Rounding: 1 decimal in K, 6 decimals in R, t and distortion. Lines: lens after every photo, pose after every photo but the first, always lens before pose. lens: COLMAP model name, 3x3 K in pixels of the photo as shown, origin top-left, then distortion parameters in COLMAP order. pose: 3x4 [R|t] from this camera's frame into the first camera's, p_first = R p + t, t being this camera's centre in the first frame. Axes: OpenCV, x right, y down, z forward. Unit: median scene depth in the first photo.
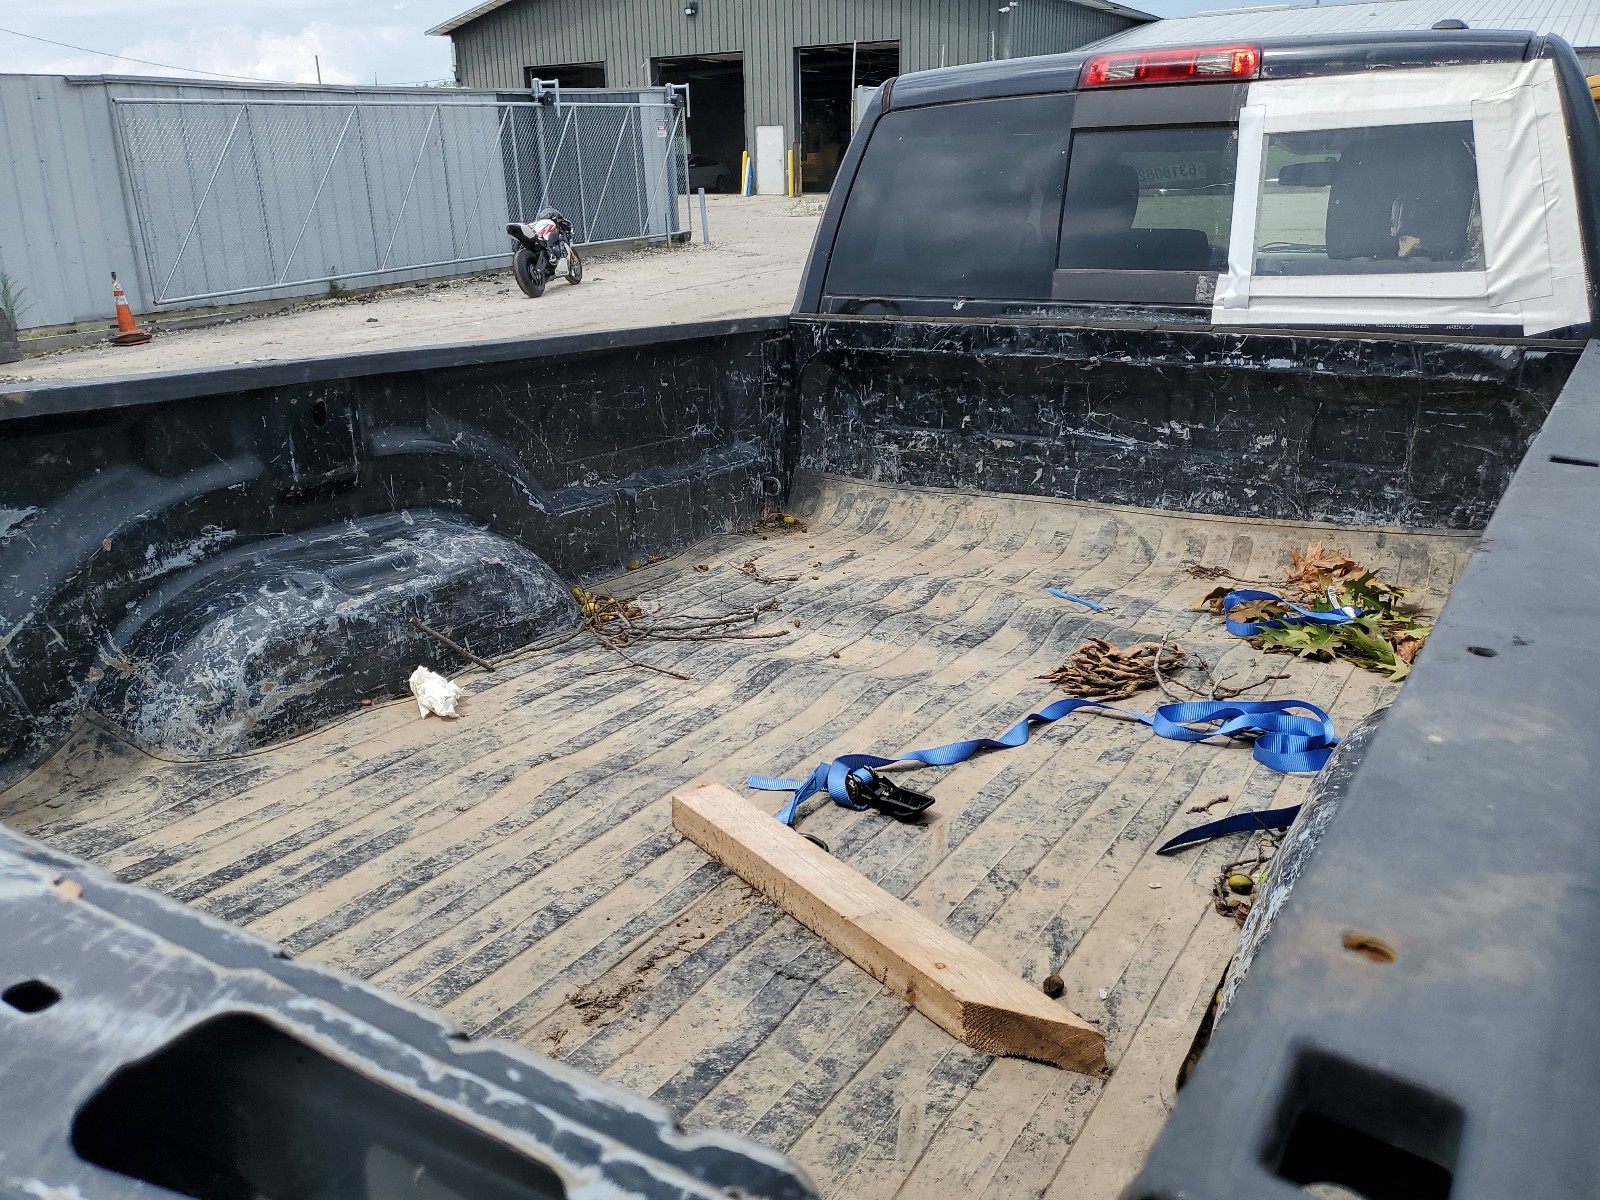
lens RADIAL K [[1224.8, 0, 803.9], [0, 1224.8, 603.3], [0, 0, 1]] dist [0.000052, 0.002391]
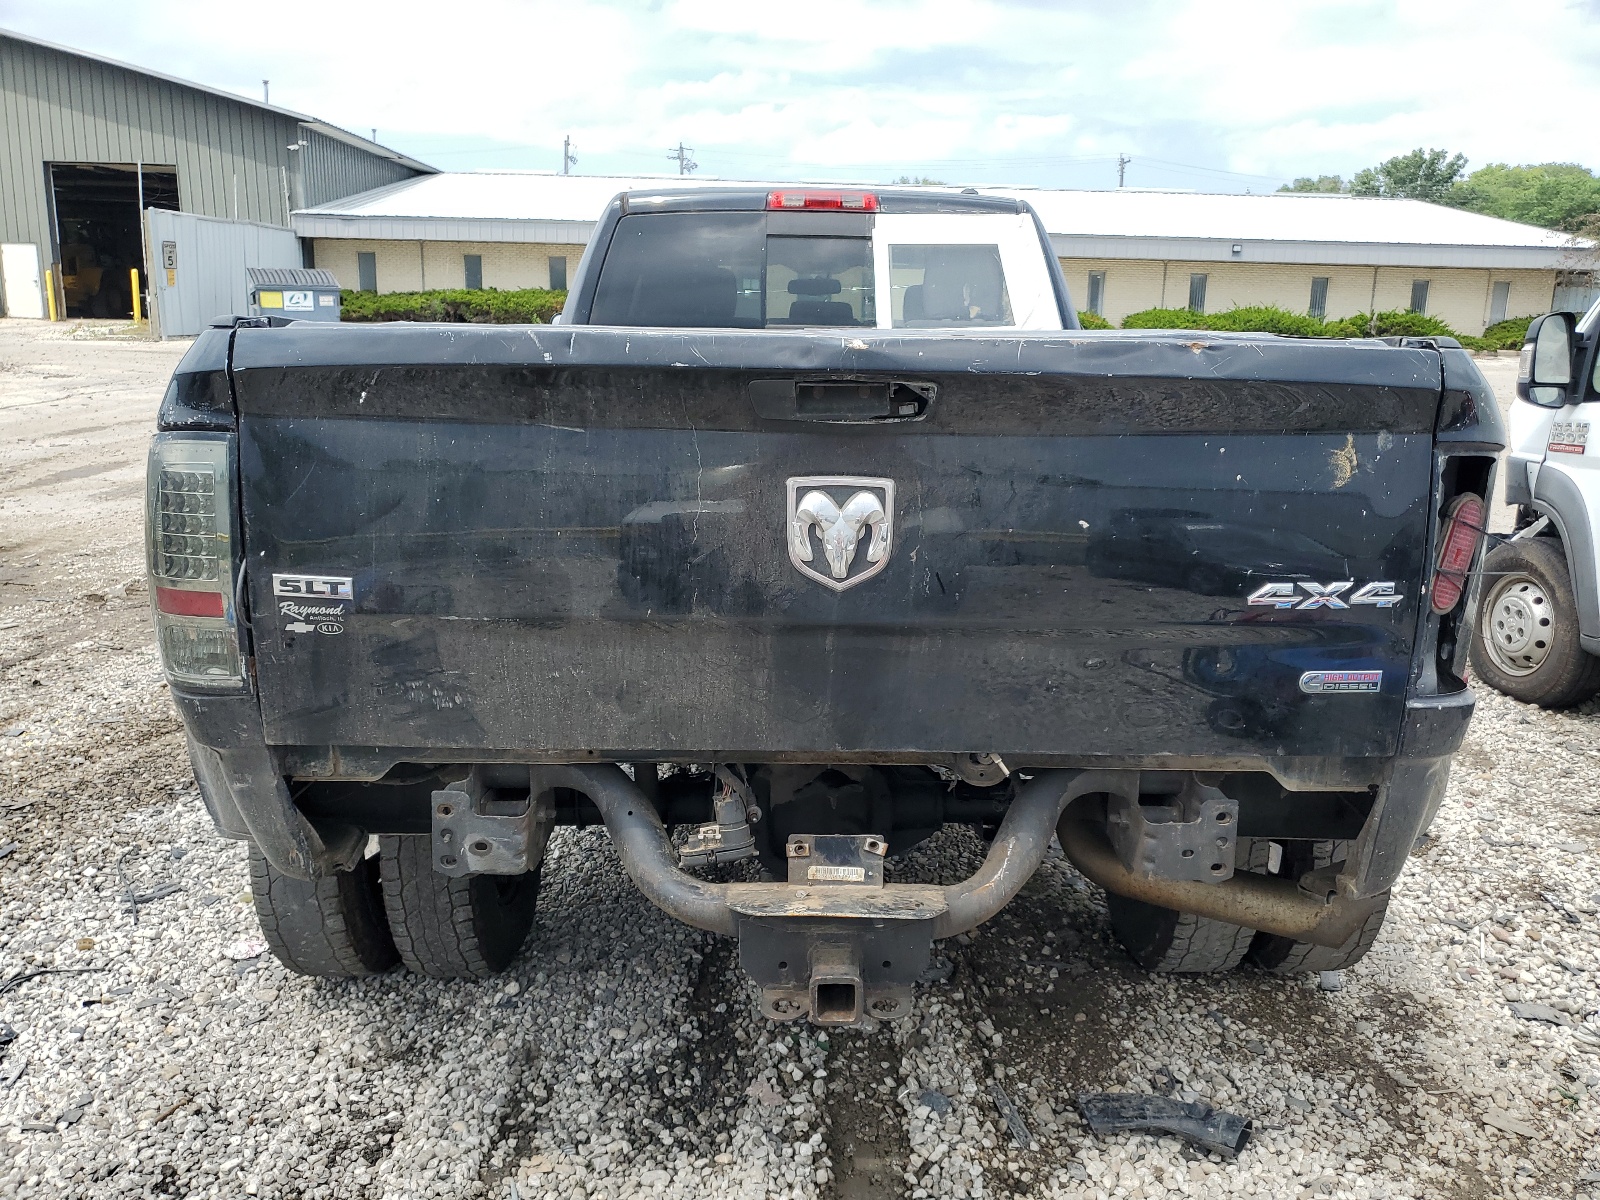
lens RADIAL K [[1224.8, 0, 799.1], [0, 1224.8, 597.8], [0, 0, 1]] dist [0.000052, 0.002391]
pose [[0.843097, -0.083890, 0.531179, -0.625271], [0.143289, 0.987092, -0.071537, 0.182613], [-0.518321, 0.136425, 0.844234, -0.258916]]
